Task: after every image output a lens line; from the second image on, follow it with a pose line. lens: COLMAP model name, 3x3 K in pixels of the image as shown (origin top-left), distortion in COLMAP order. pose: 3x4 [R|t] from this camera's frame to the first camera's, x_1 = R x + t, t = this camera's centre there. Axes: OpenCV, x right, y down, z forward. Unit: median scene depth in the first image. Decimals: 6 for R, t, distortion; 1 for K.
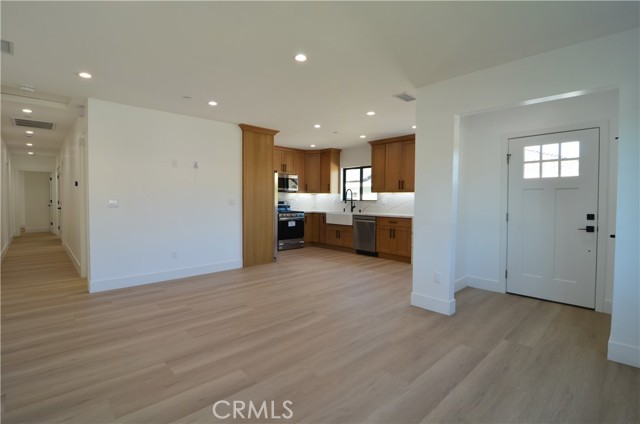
lens RADIAL K [[303.3, 0, 325.7], [0, 303.3, 204.0], [0, 0, 1]] dist [0.000426, 0.000059]
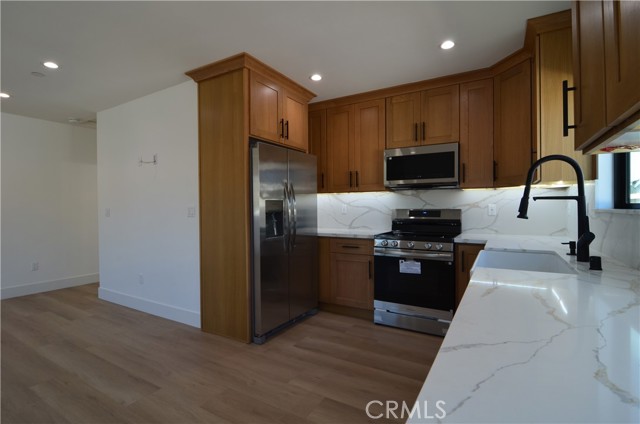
lens RADIAL K [[306.6, 0, 326.8], [0, 306.6, 208.4], [0, 0, 1]] dist [-0.001509, -0.012560]
pose [[0.284655, -0.002056, -0.958628, 0.248197], [-0.008904, 0.999949, -0.004789, -0.009060], [0.958589, 0.009899, 0.284622, 0.794182]]
